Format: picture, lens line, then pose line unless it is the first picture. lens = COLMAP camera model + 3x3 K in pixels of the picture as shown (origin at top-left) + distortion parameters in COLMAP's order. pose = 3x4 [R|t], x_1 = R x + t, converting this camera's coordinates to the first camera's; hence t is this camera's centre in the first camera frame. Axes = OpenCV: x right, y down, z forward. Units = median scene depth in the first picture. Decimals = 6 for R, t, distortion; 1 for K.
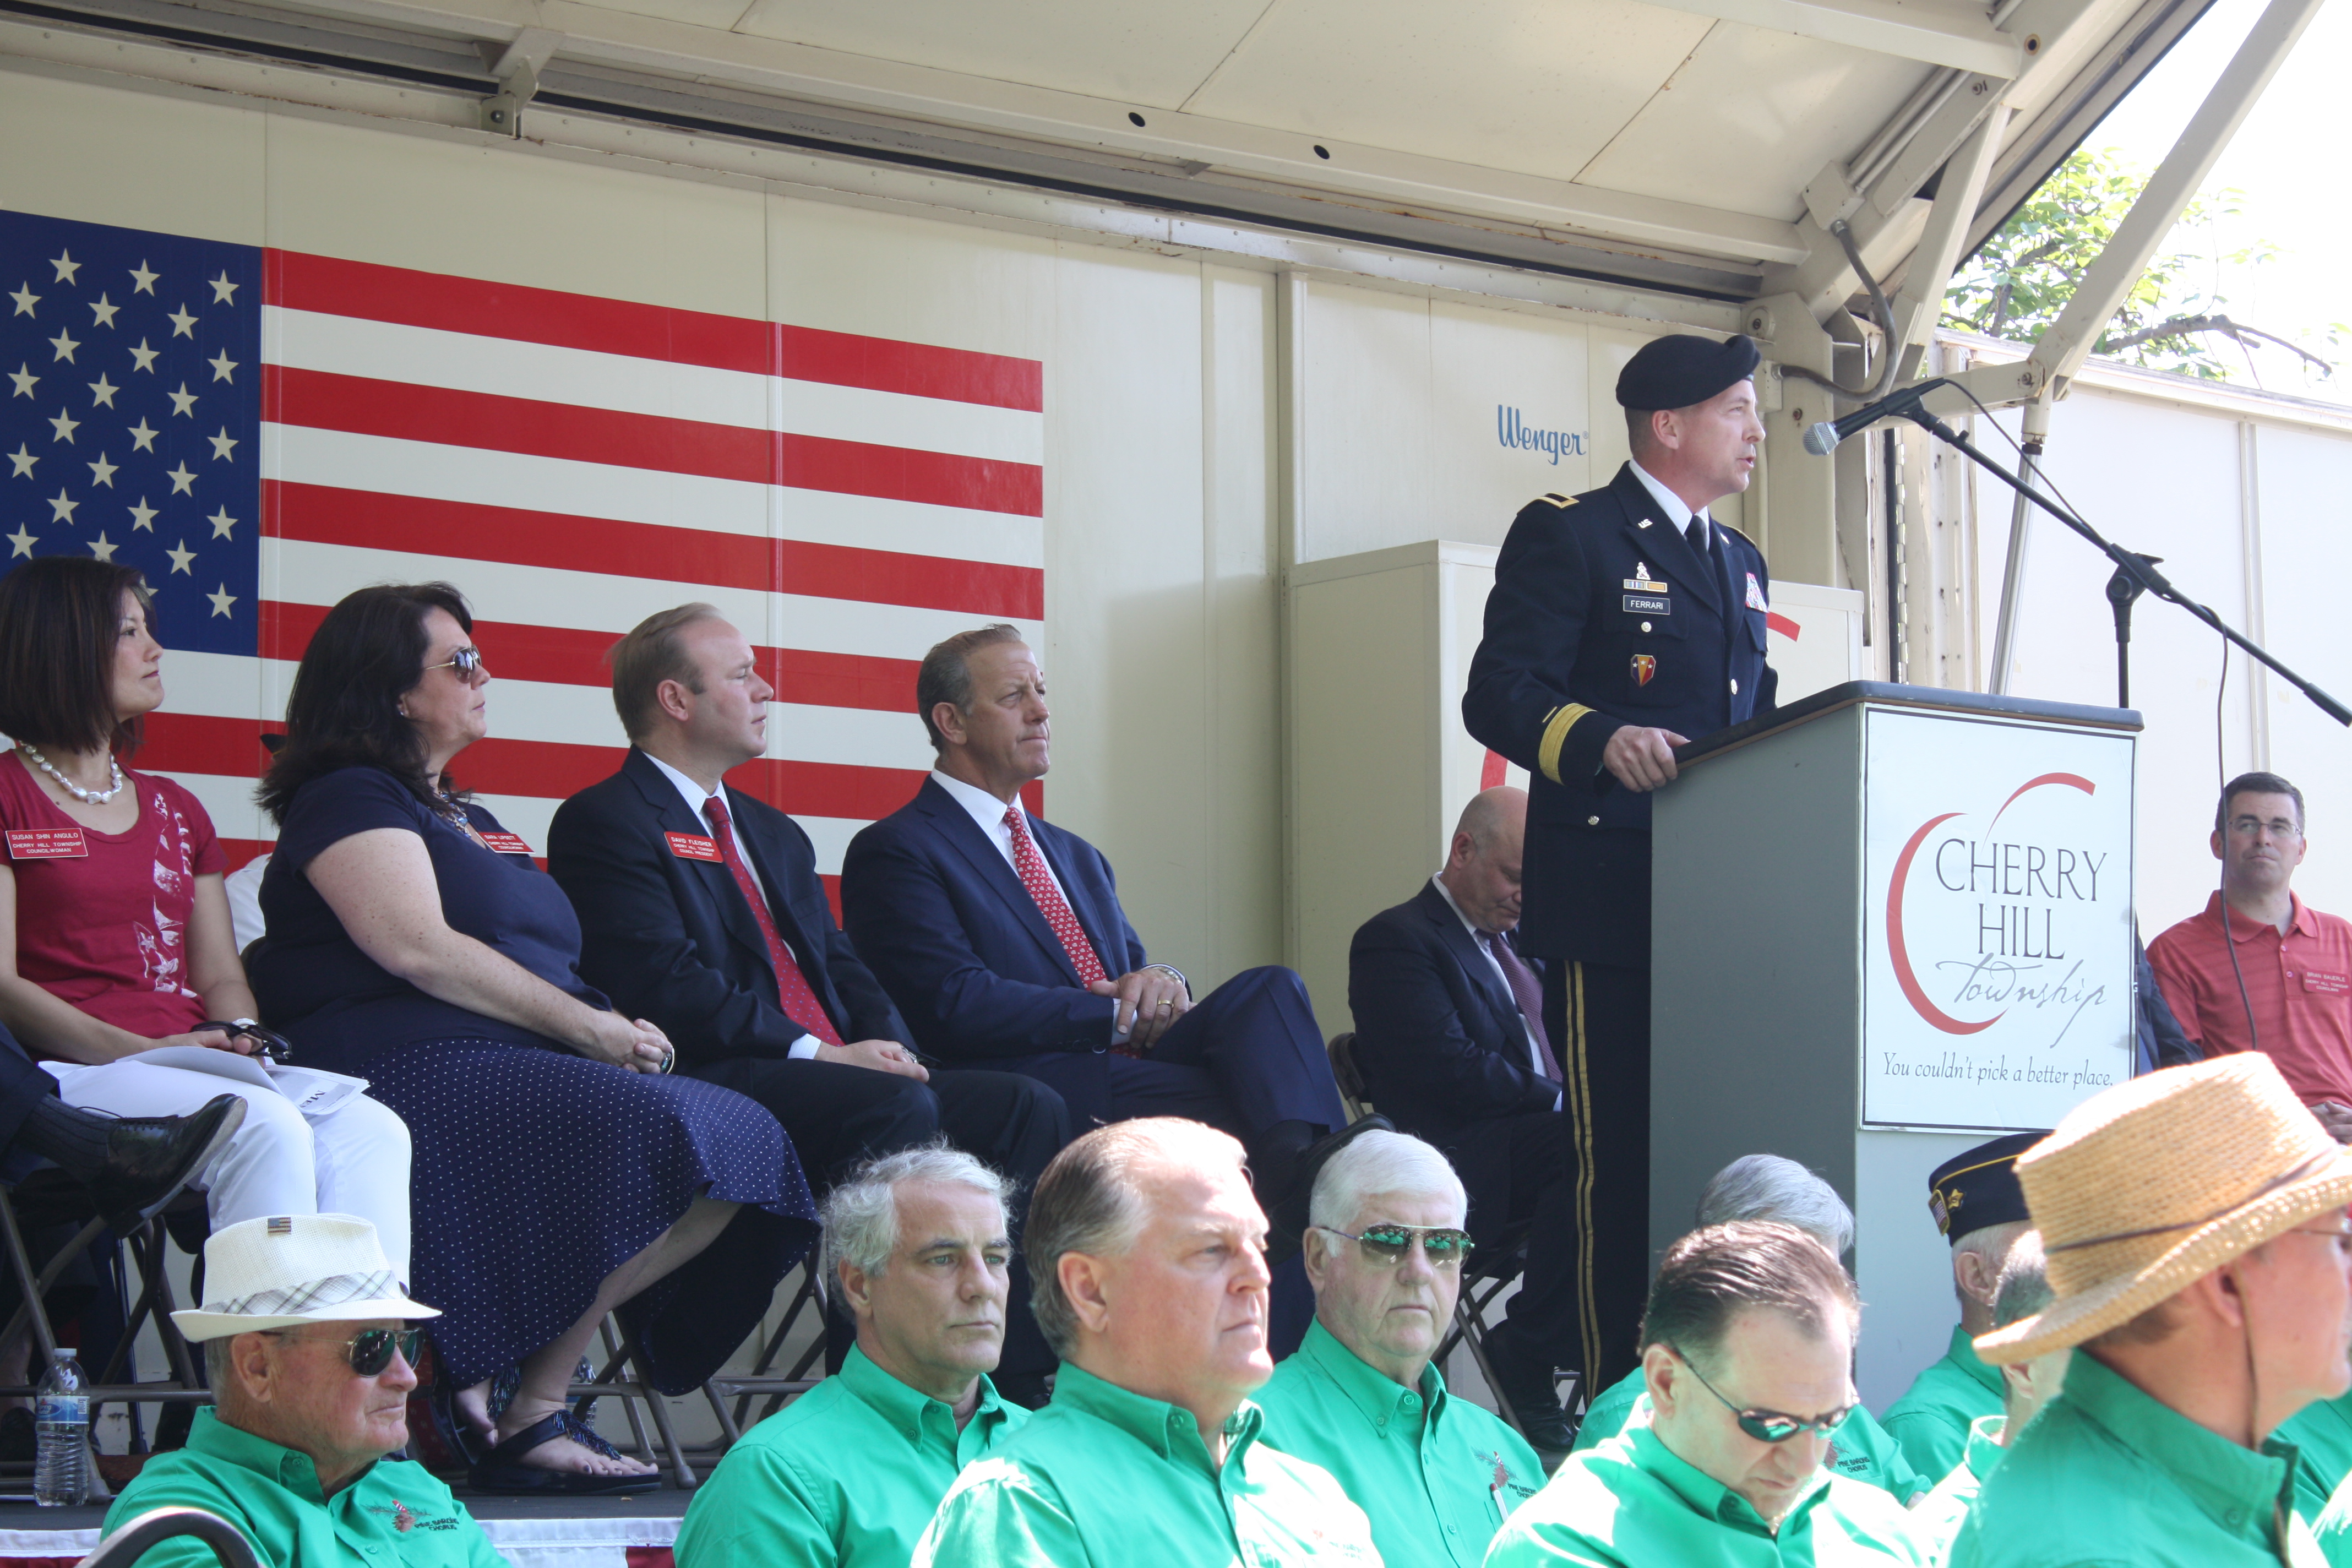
lens RADIAL K [[6139.9, 0, 1287.4], [0, 6139.9, 787.5], [0, 0, 1]] dist [0.113666, 0.030324]
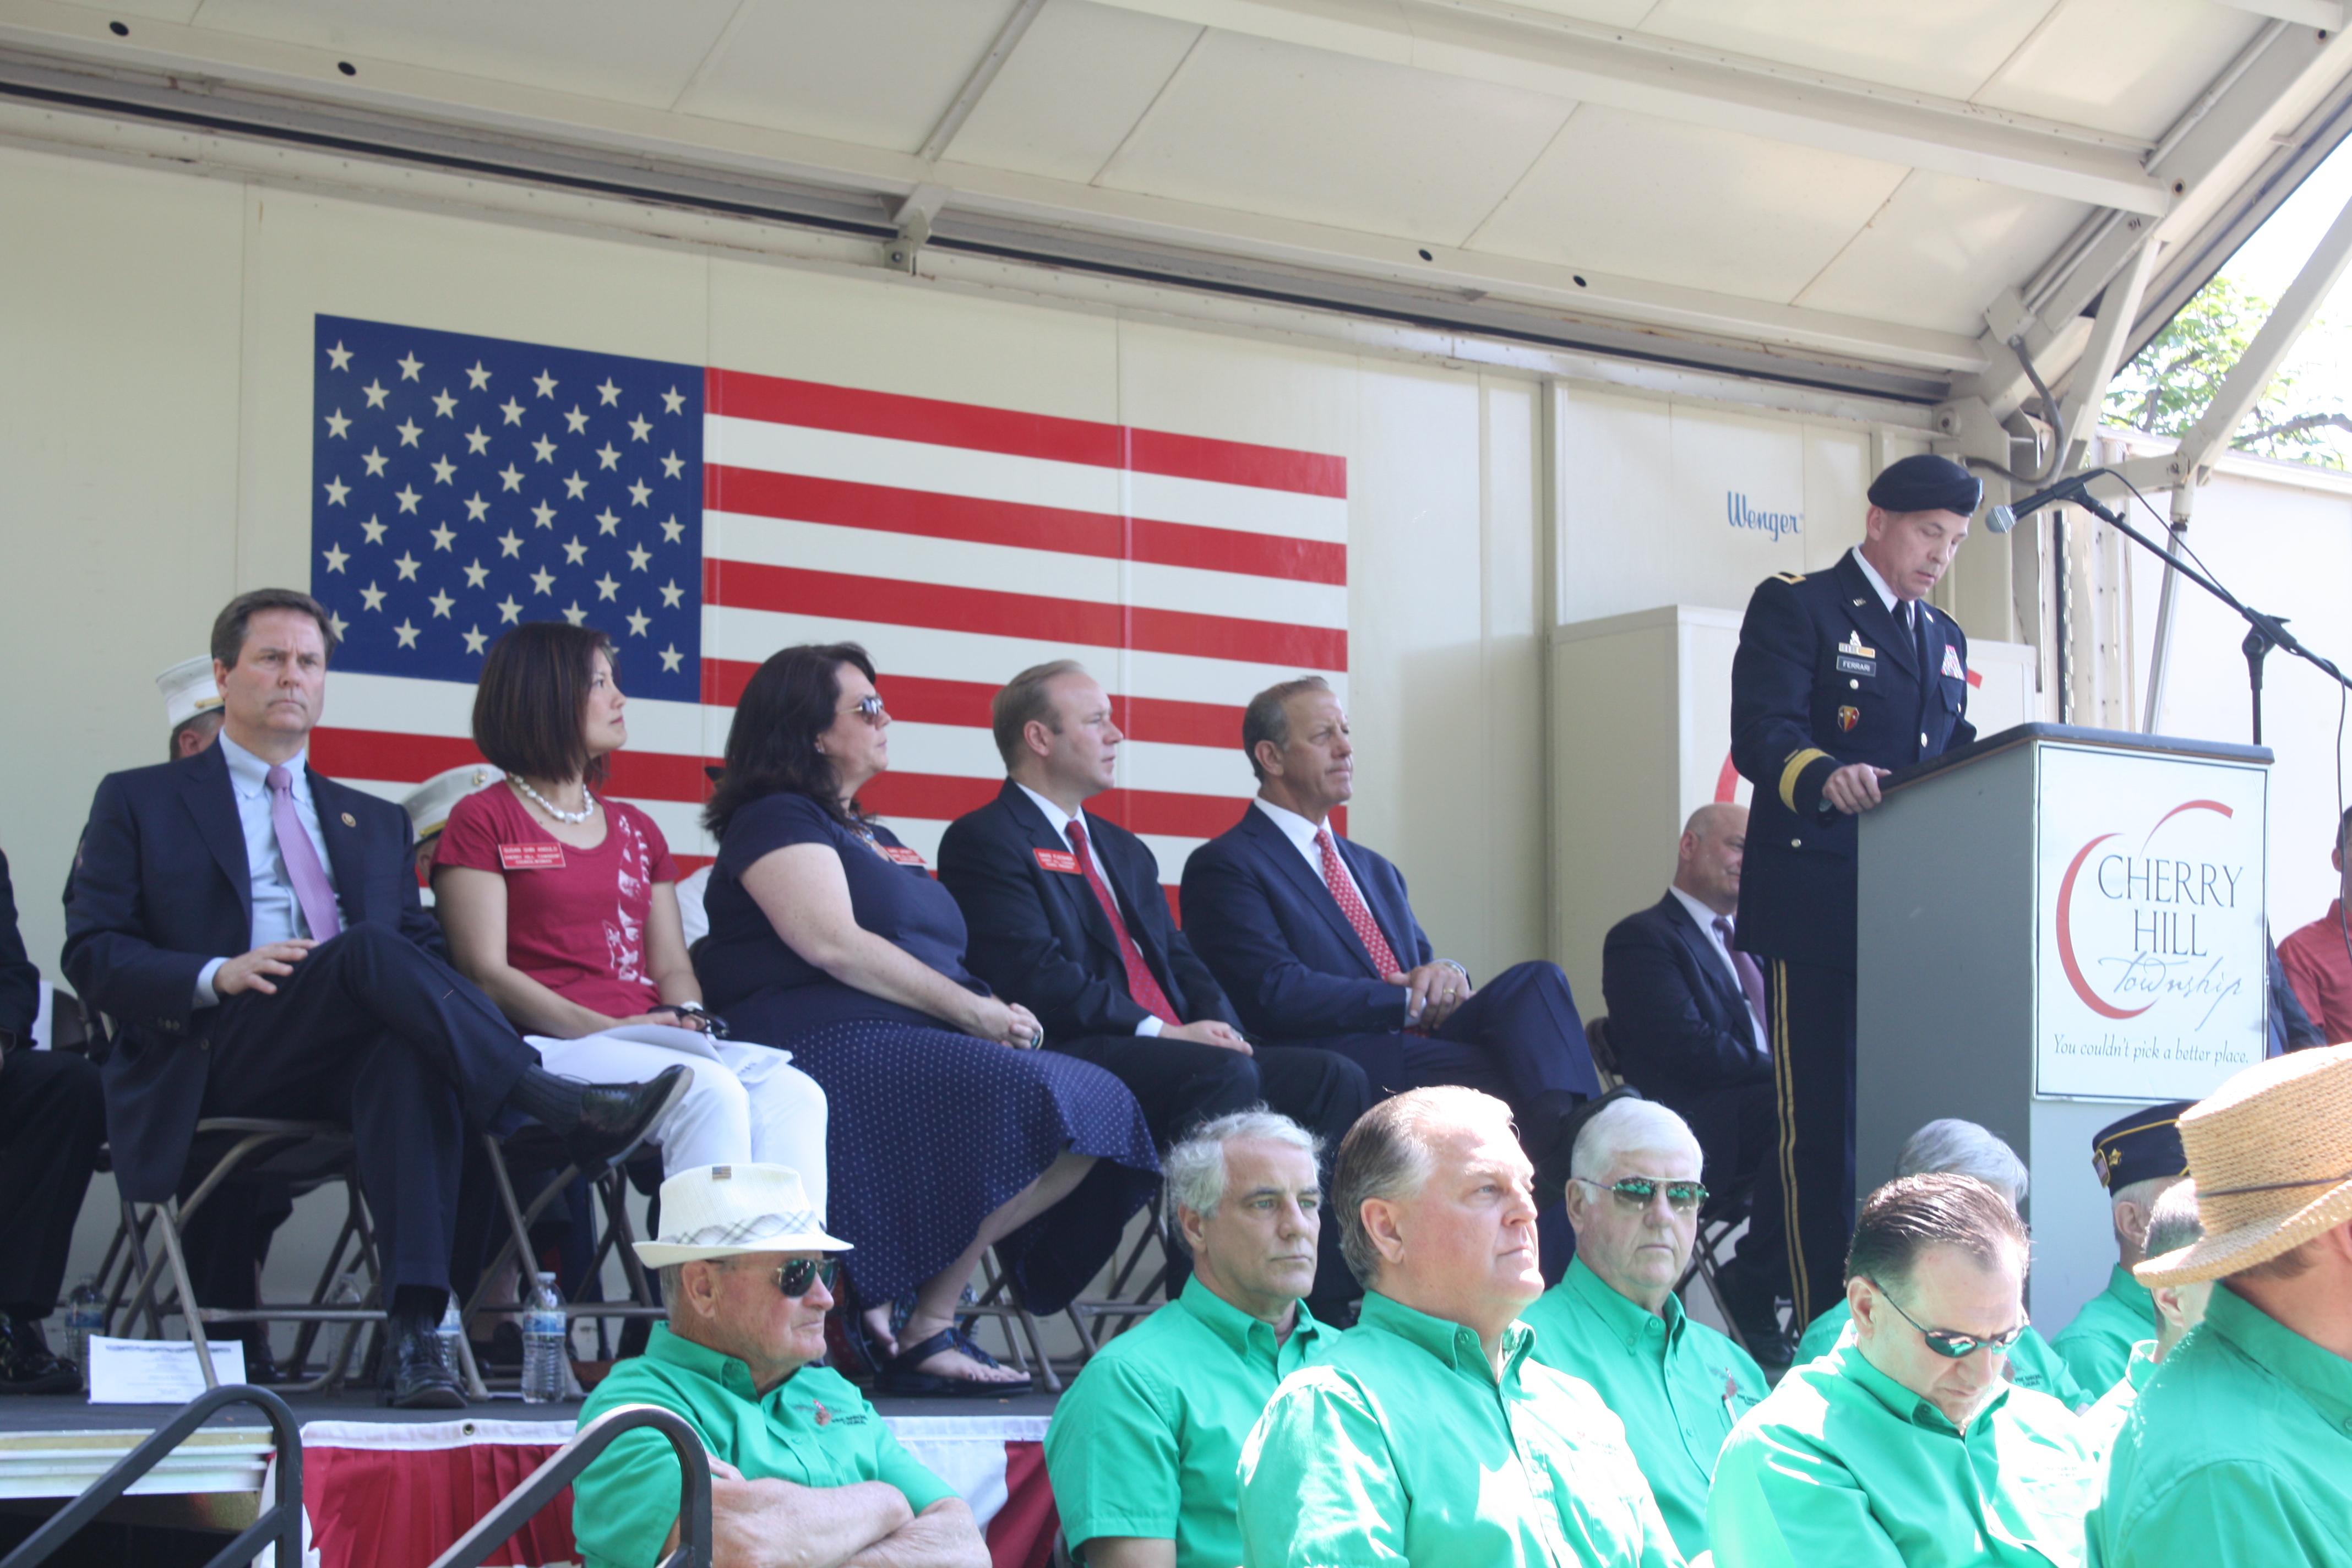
lens RADIAL K [[5143.5, 0, 1228.8], [0, 5143.5, 772.3], [0, 0, 1]] dist [0.040190, 0.256163]
pose [[0.998060, -0.000628, -0.062254, -0.000338], [0.000174, 0.999973, -0.007299, -0.000410], [0.062257, 0.007274, 0.998034, -0.005714]]
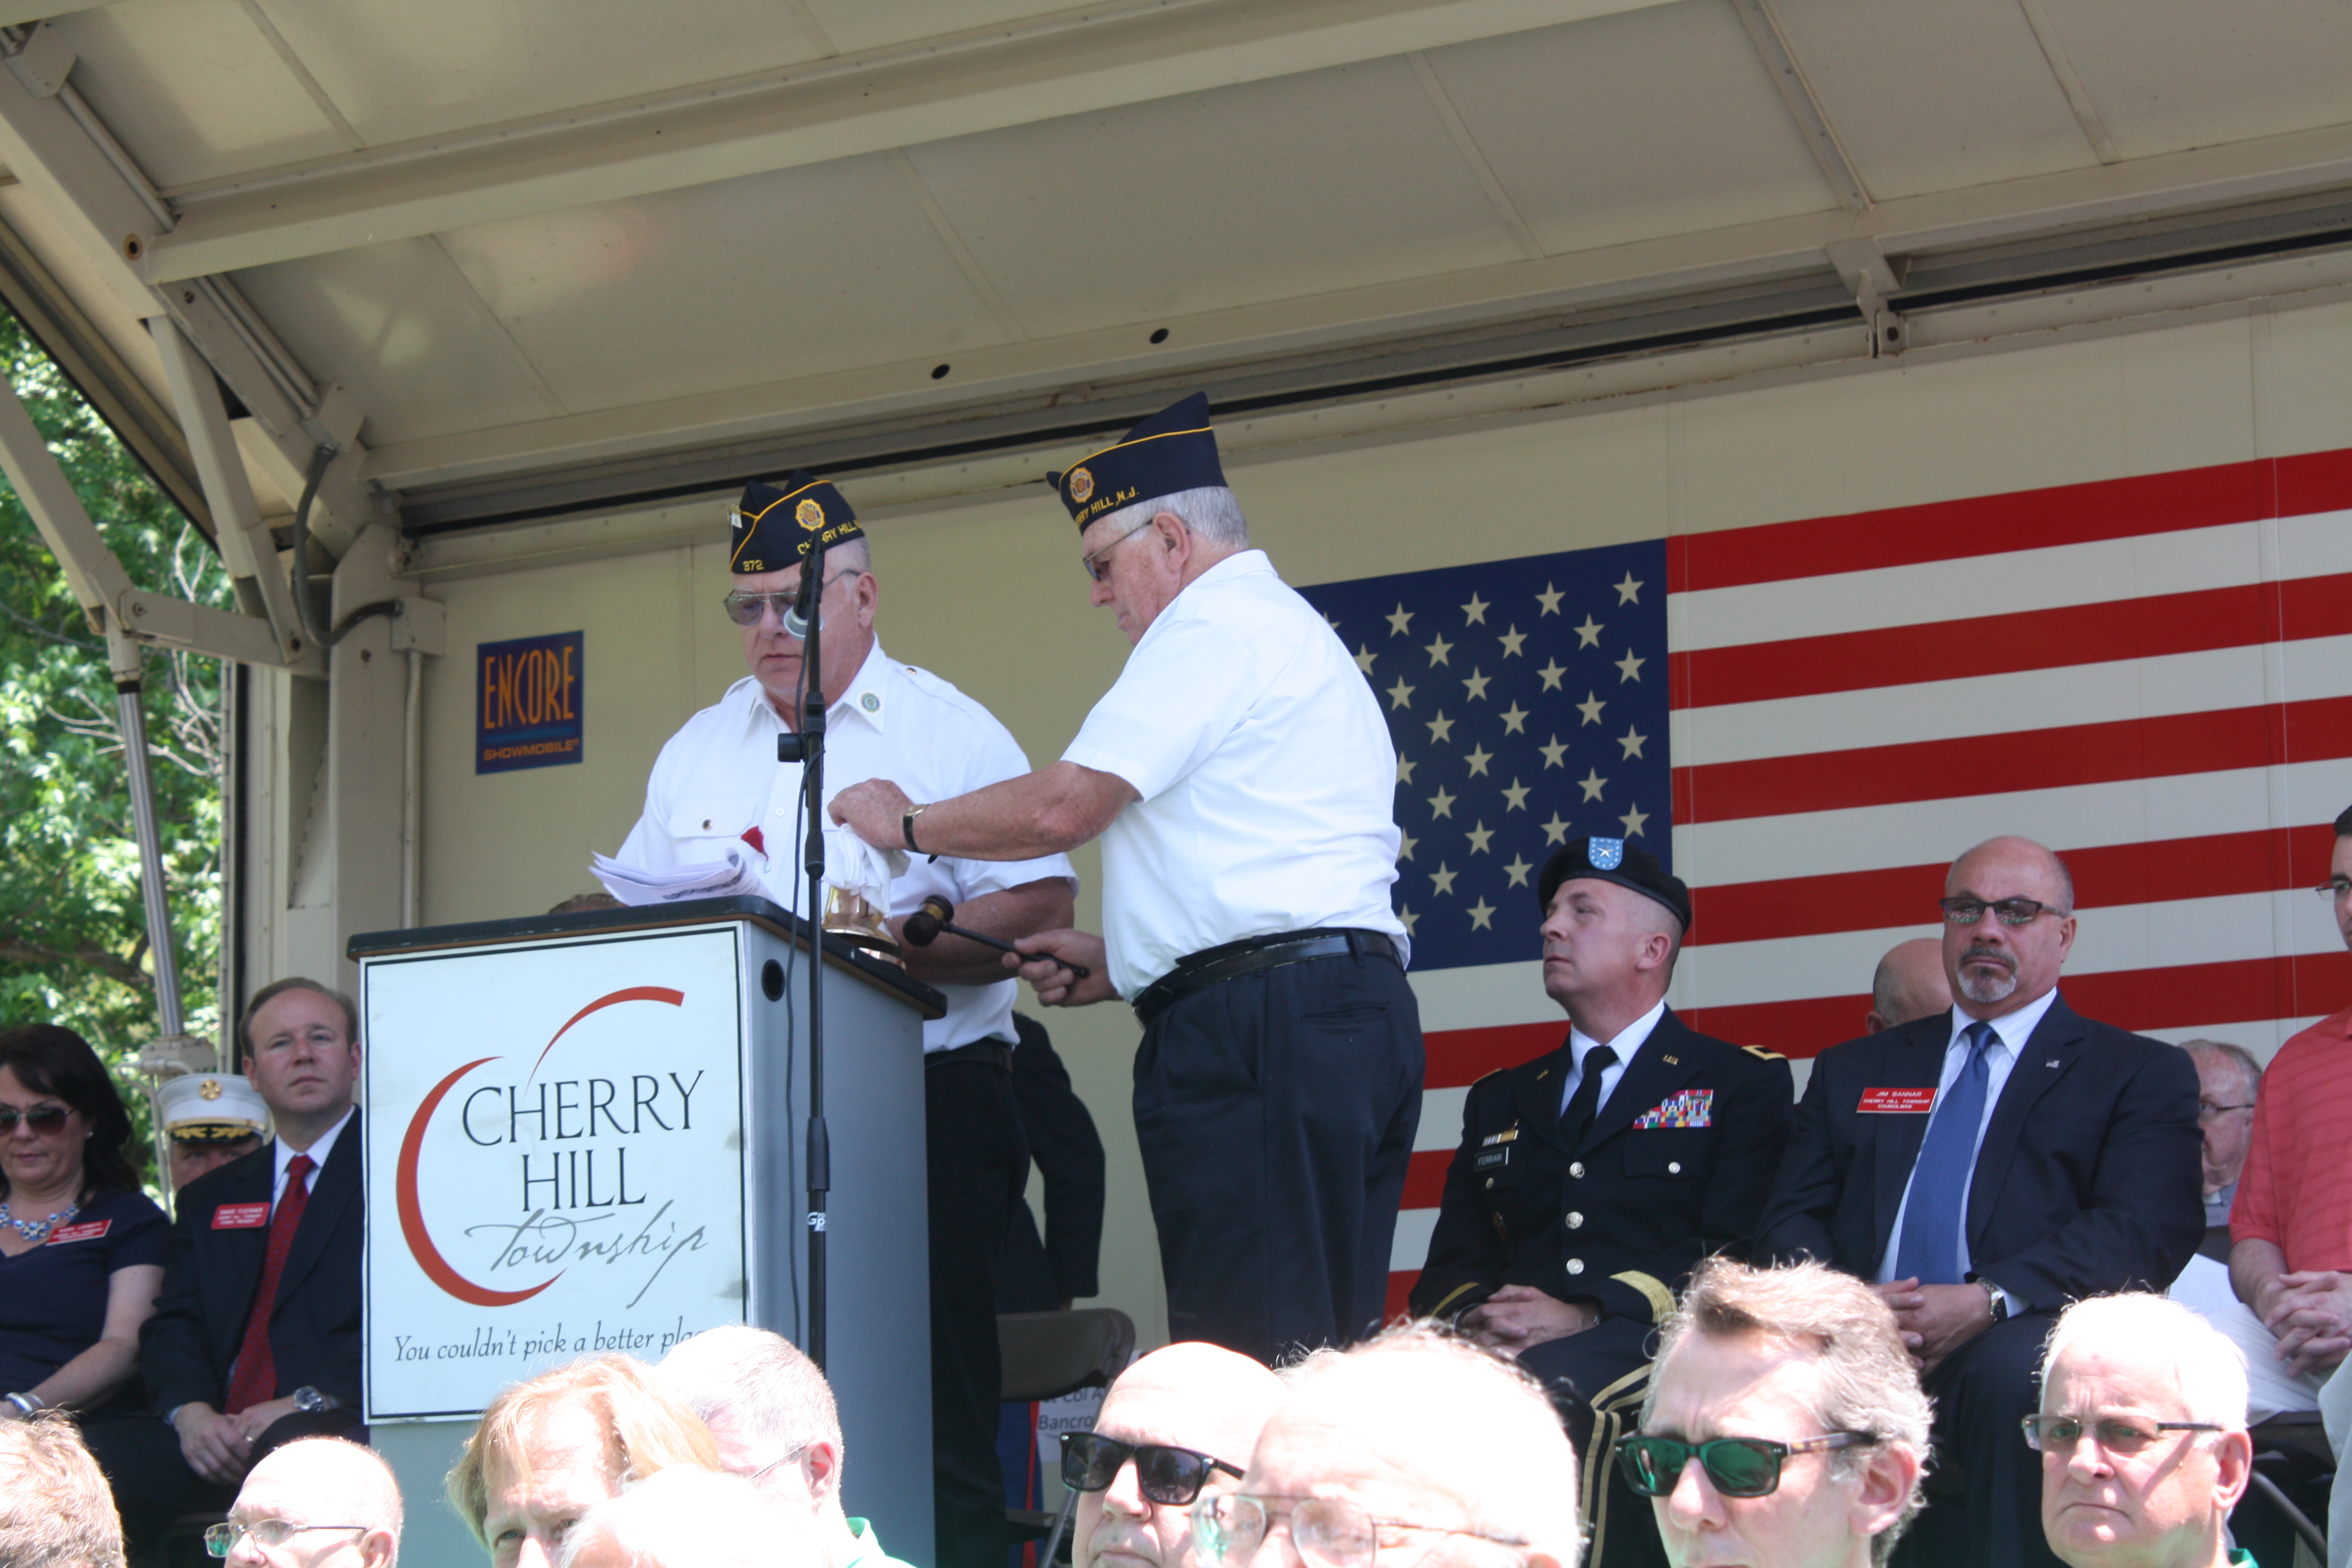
lens RADIAL K [[6139.9, 0, 1287.4], [0, 6139.9, 787.5], [0, 0, 1]] dist [0.113666, 0.030324]
pose [[0.235273, -0.141619, -0.961556, 0.985403], [0.105657, 0.987191, -0.119542, 0.083118], [0.966169, -0.073470, 0.247222, 0.880129]]
